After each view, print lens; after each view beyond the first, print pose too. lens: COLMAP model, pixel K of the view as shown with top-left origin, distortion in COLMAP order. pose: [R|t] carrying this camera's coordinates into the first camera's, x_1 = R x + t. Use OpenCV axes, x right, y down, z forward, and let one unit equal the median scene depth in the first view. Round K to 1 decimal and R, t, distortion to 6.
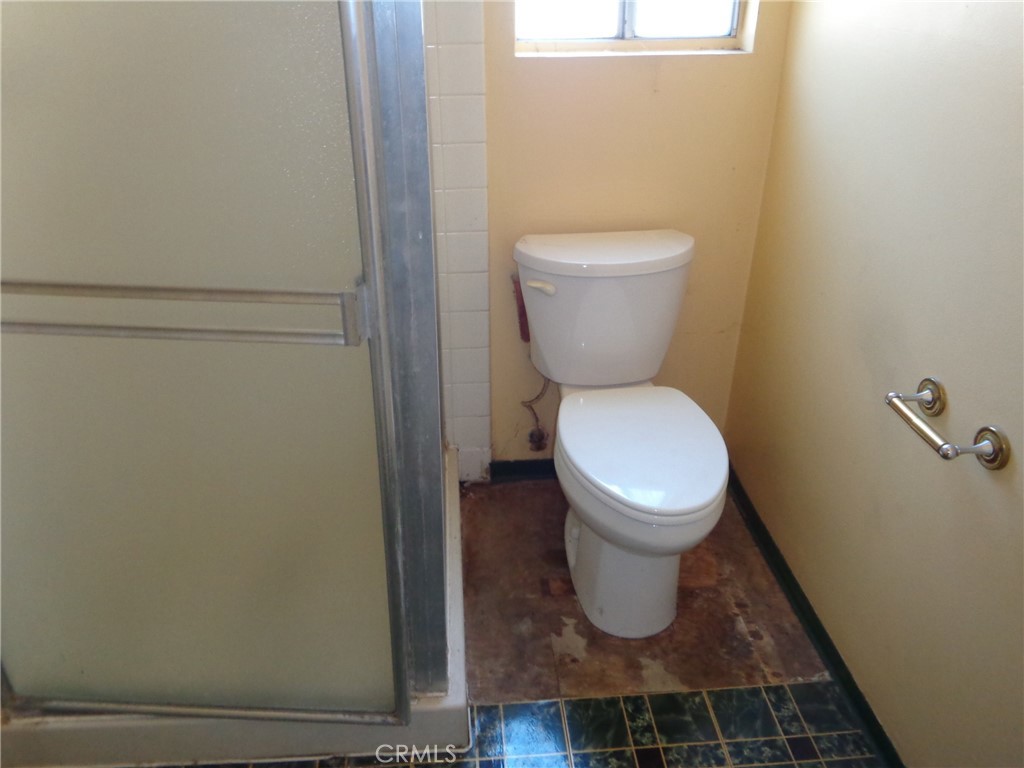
lens RADIAL K [[777.5, 0, 492.1], [0, 777.5, 384.6], [0, 0, 1]] dist [-0.009172, 0.002759]
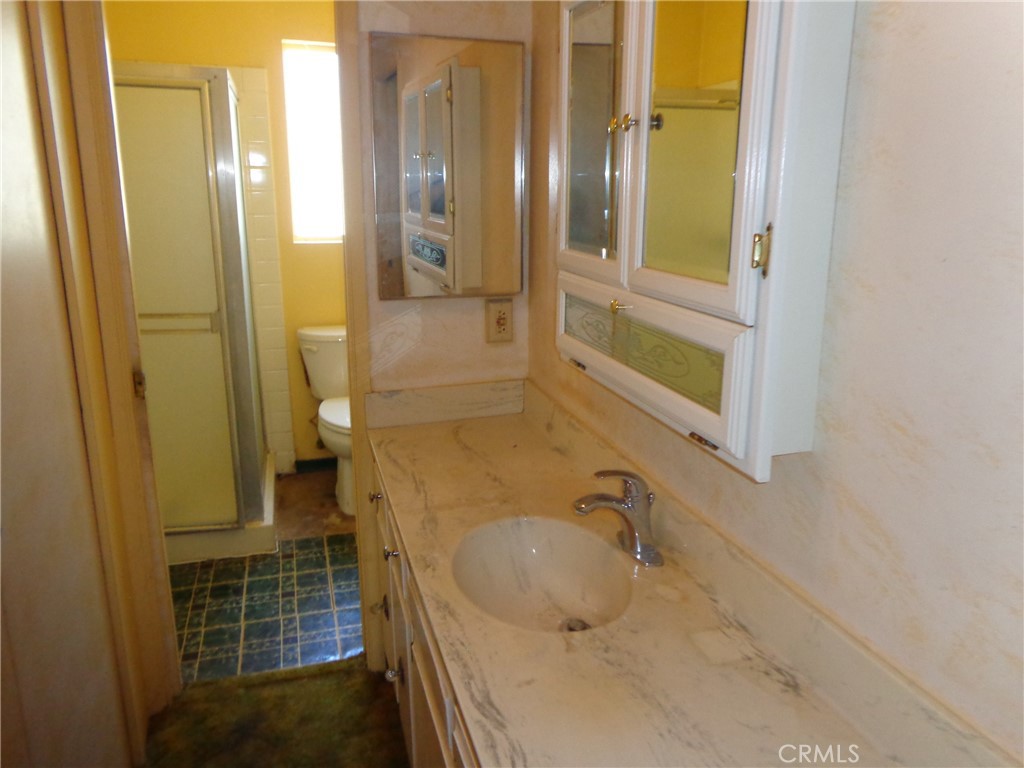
lens RADIAL K [[777.5, 0, 492.1], [0, 777.5, 384.6], [0, 0, 1]] dist [-0.009172, 0.002759]
pose [[0.980788, -0.058882, 0.185978, 0.142144], [0.103125, 0.965756, -0.238079, 0.481072], [-0.165591, 0.252684, 0.953274, -0.946208]]
